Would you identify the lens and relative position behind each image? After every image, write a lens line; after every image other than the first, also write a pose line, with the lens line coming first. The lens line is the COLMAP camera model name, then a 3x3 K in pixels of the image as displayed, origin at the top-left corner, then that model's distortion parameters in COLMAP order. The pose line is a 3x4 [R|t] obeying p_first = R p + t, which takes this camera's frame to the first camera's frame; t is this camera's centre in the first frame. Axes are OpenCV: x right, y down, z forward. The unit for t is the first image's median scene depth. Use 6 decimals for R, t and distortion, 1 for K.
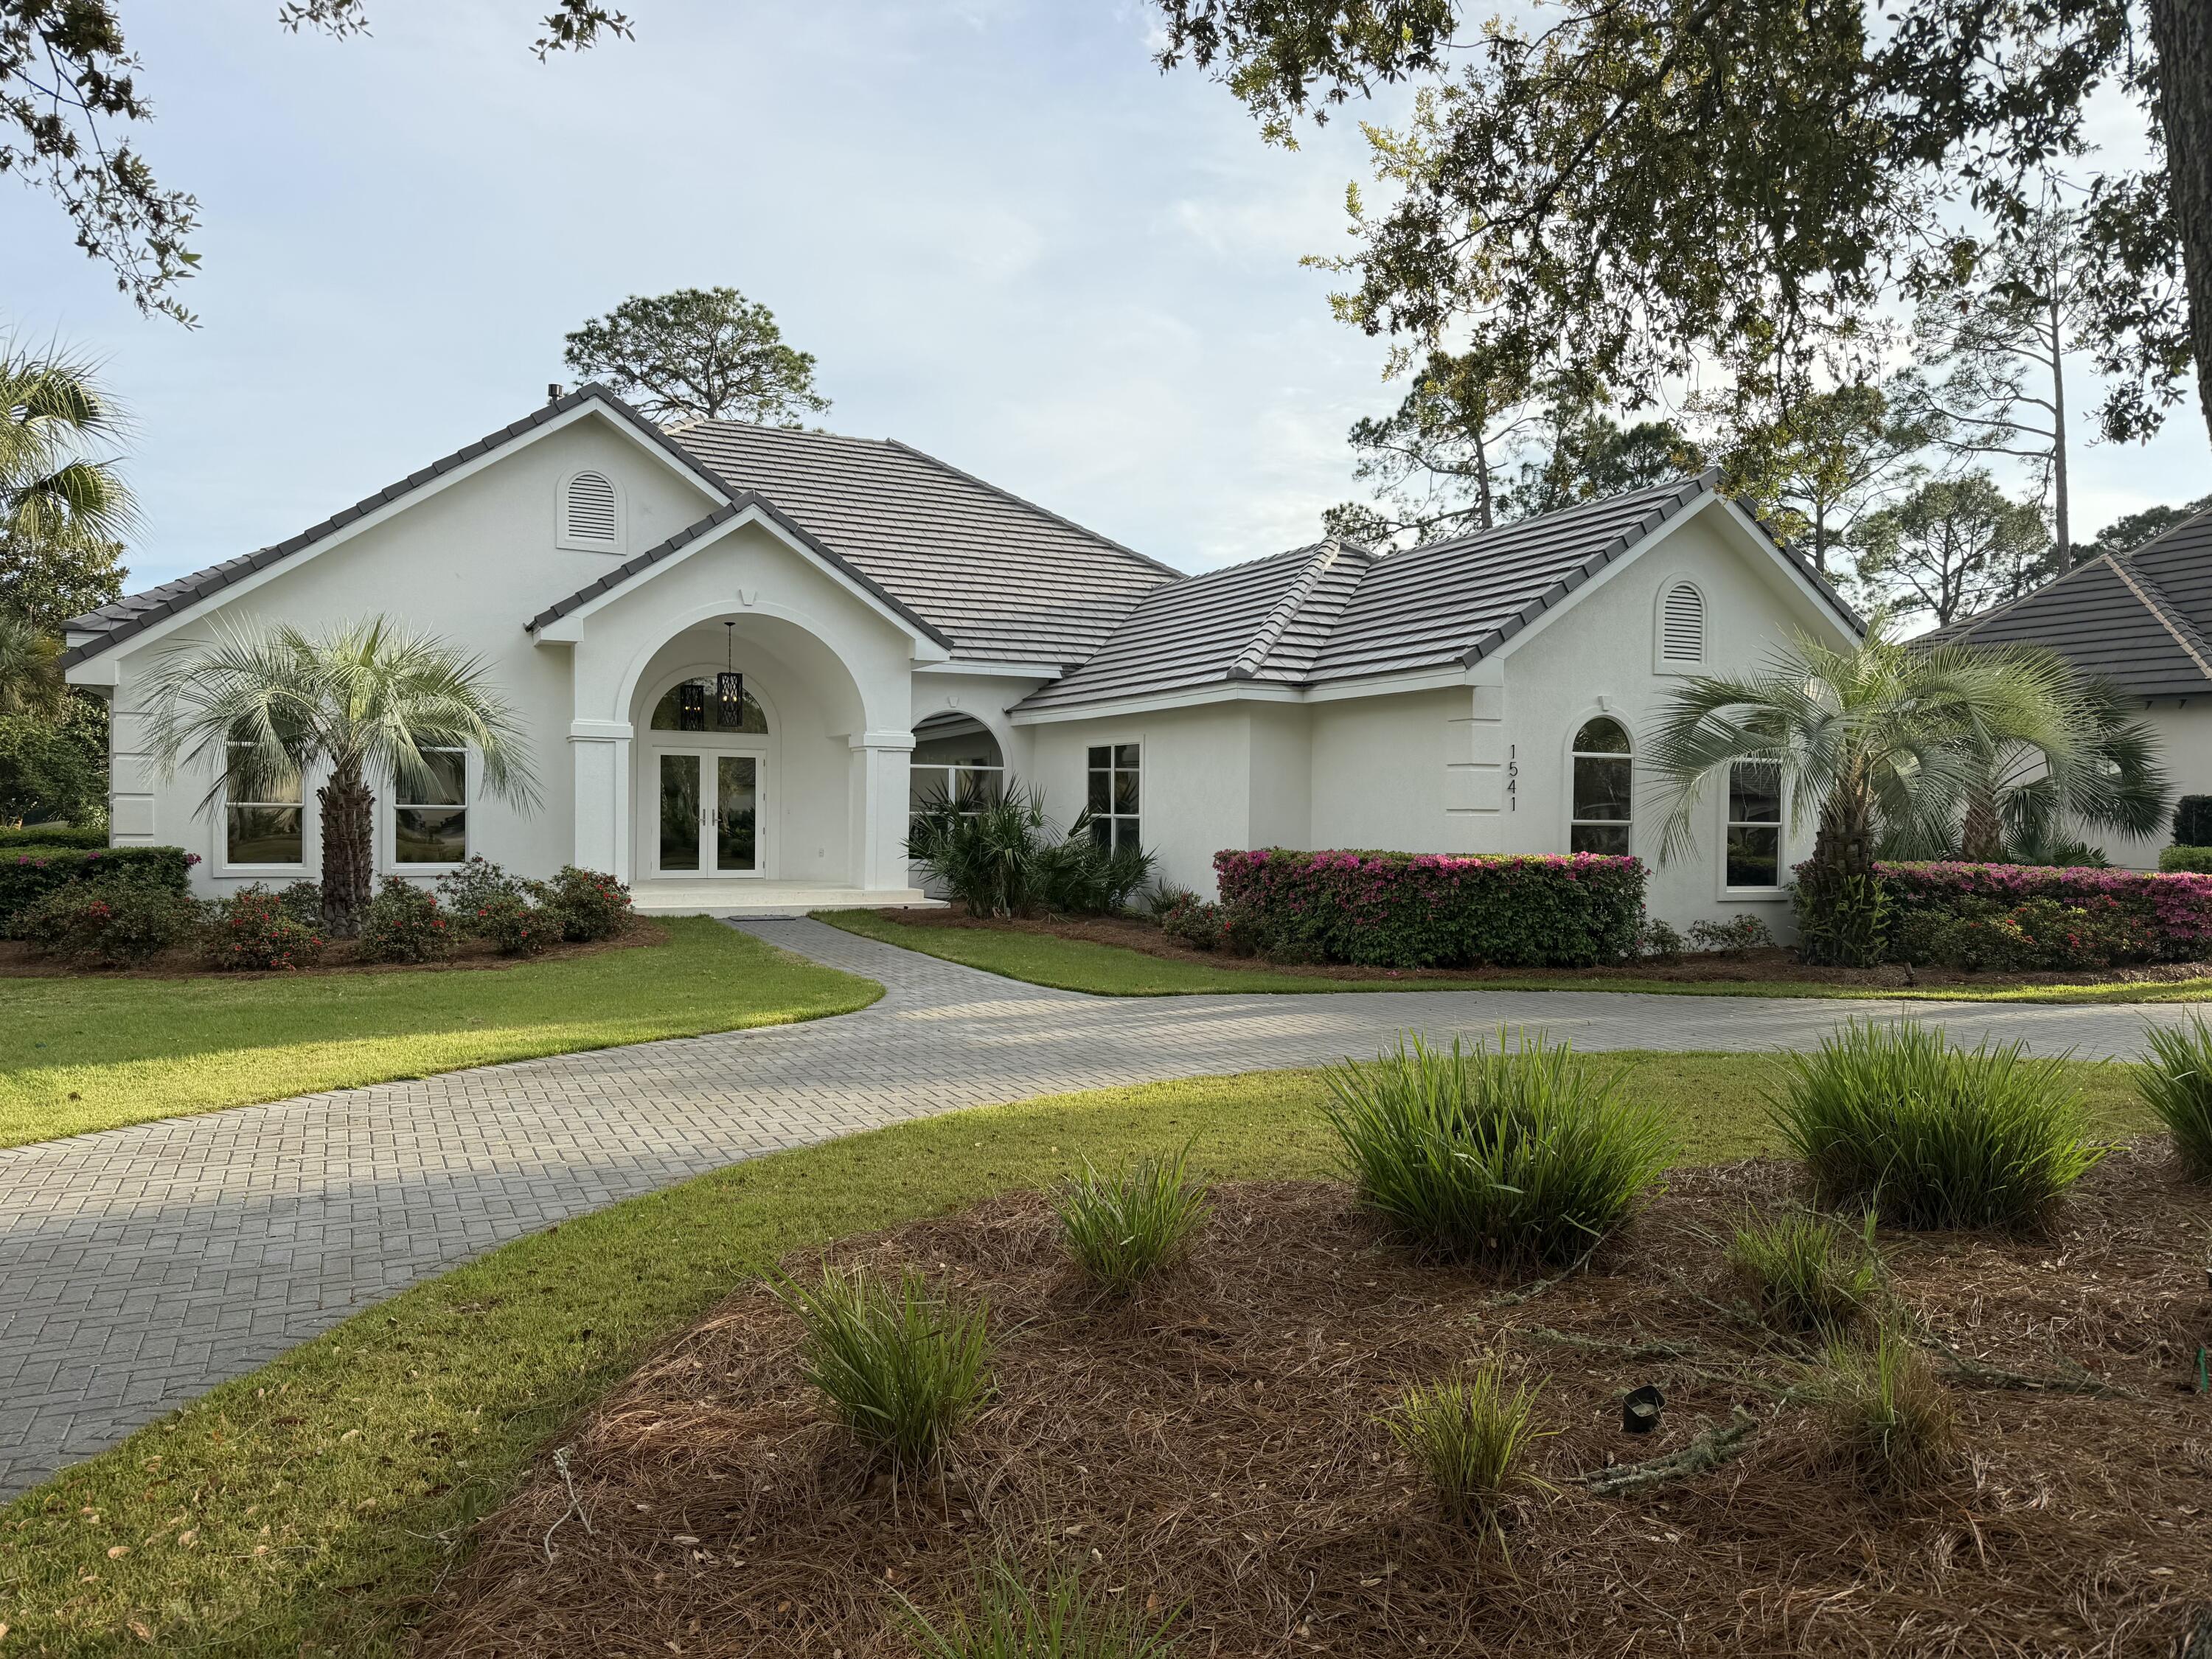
lens RADIAL K [[1522.9, 0, 1098.4], [0, 1522.9, 829.4], [0, 0, 1]] dist [0.130875, -0.204990]
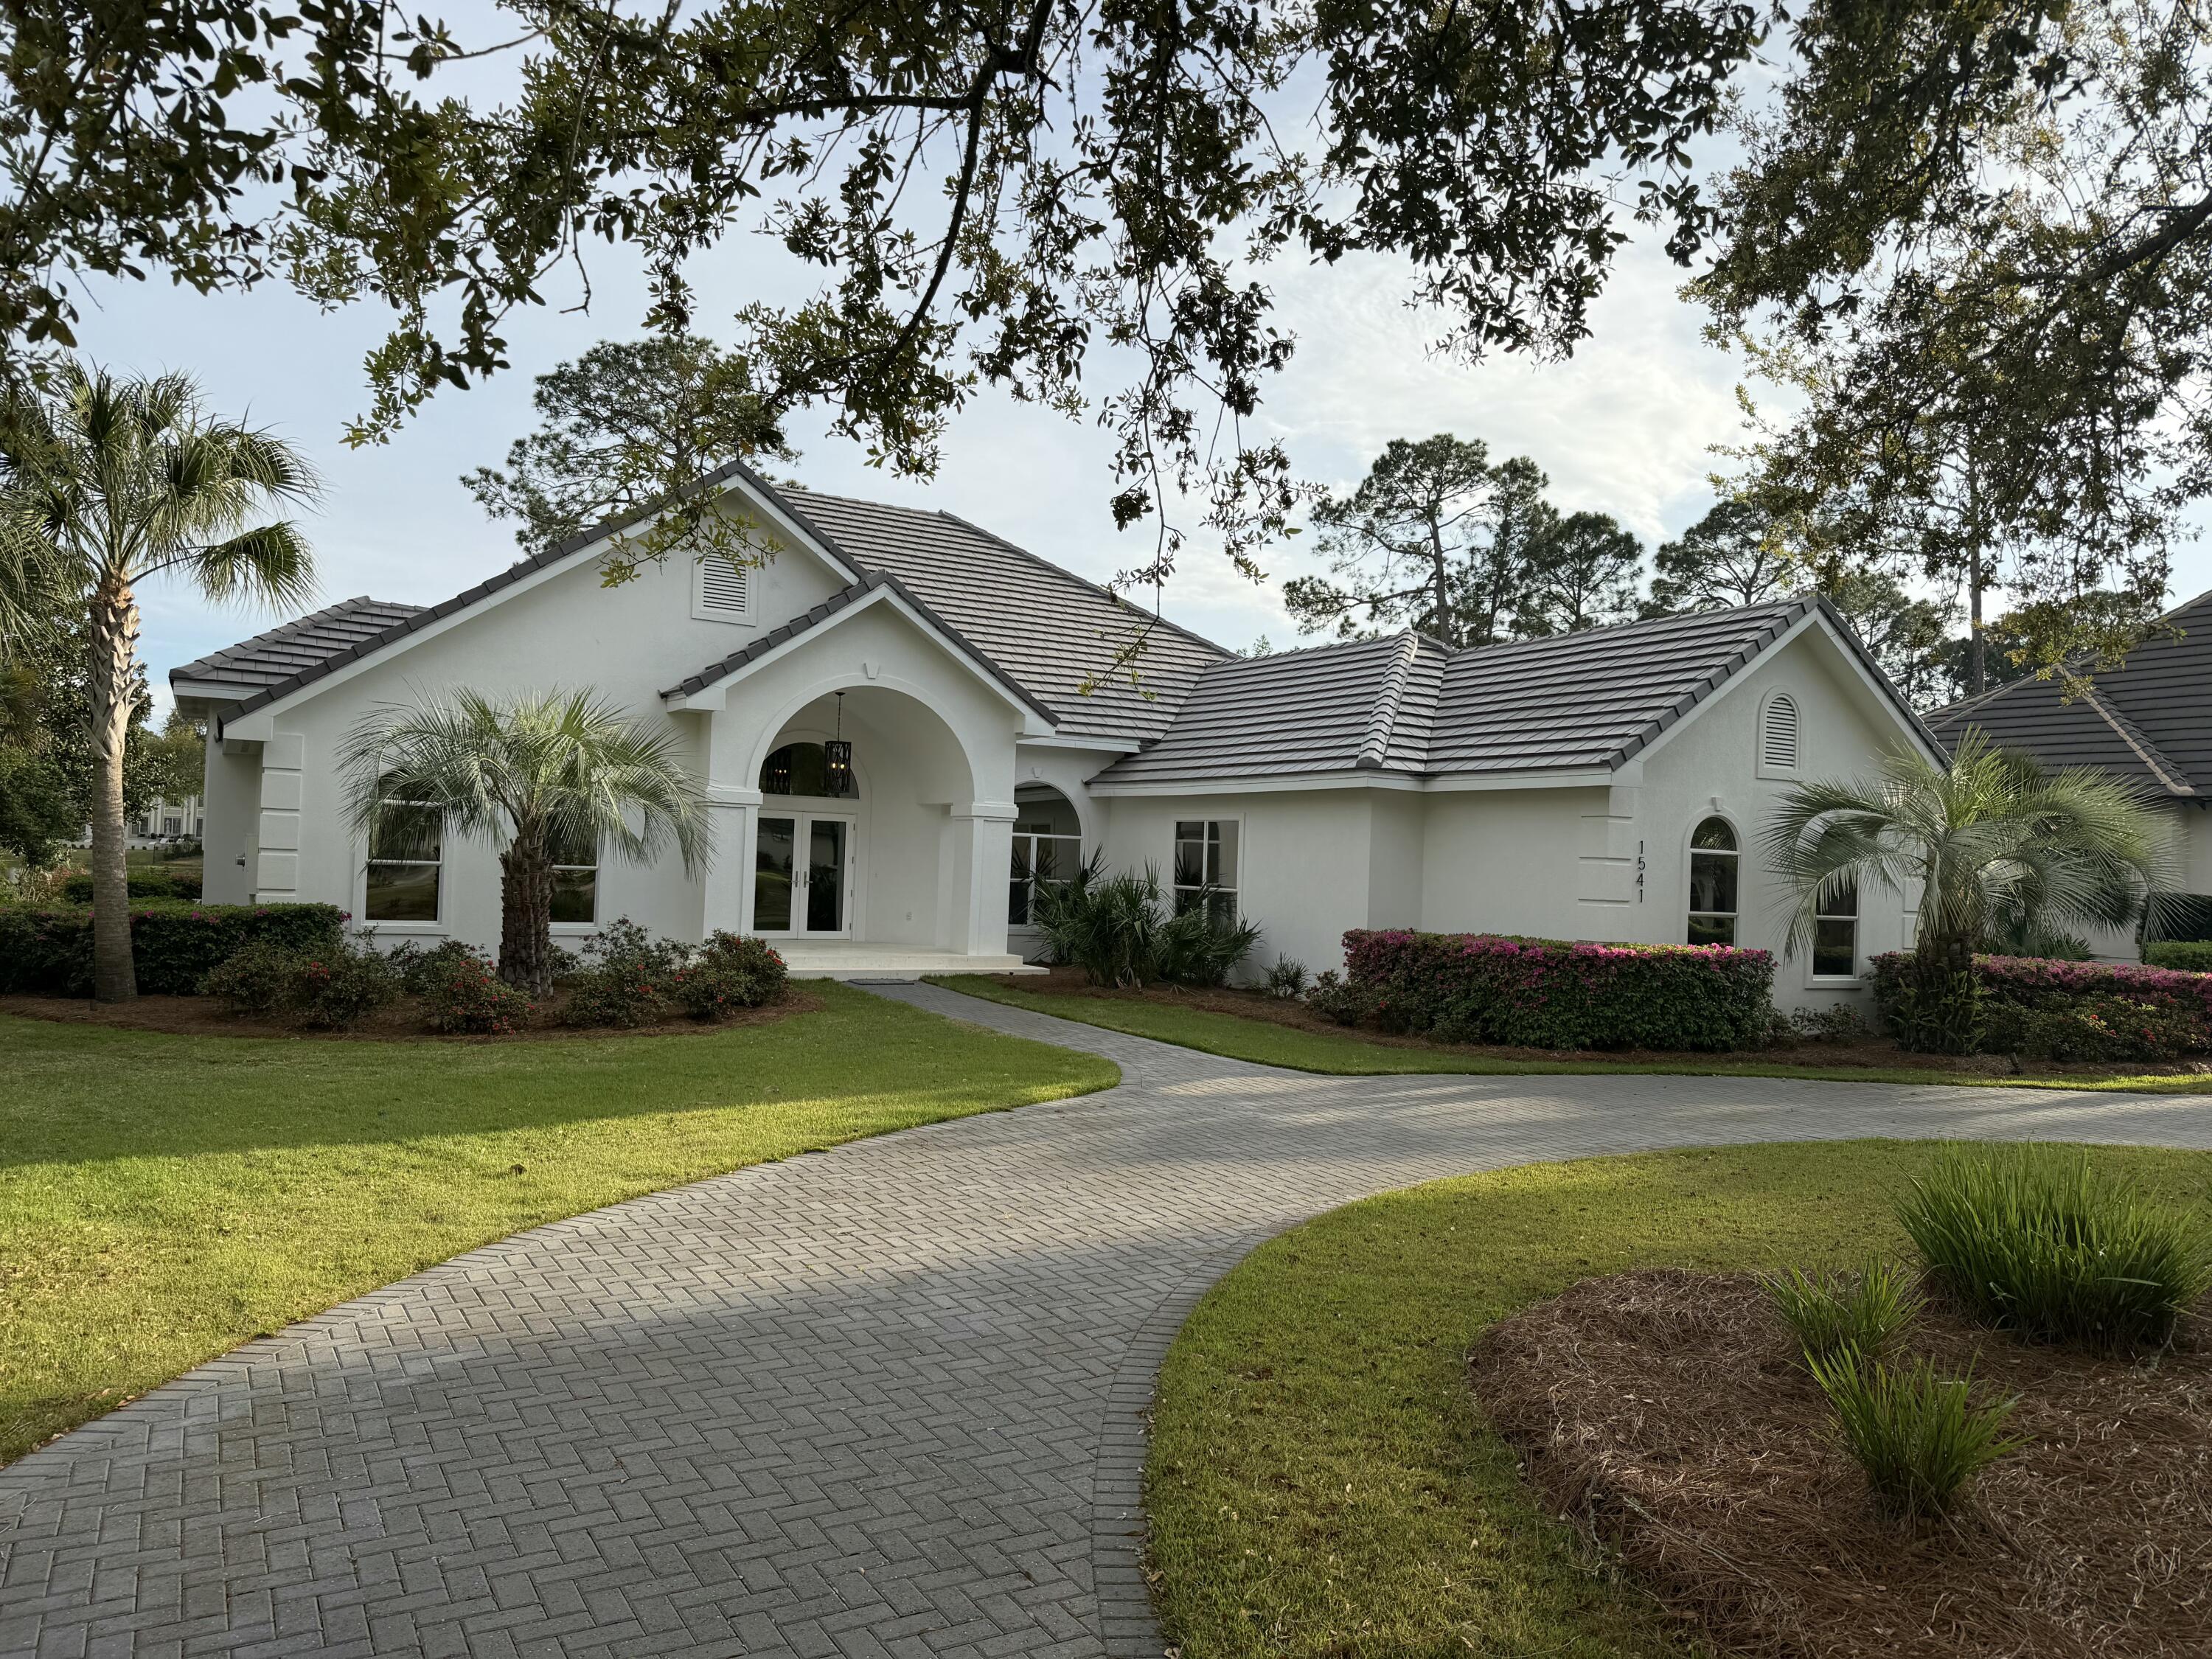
lens RADIAL K [[1522.9, 0, 1098.4], [0, 1522.9, 829.4], [0, 0, 1]] dist [0.130875, -0.204990]
pose [[0.996622, 0.027864, 0.077259, -0.158882], [-0.025414, 0.999148, -0.032518, -0.015061], [-0.078099, 0.030444, 0.996481, -0.038456]]
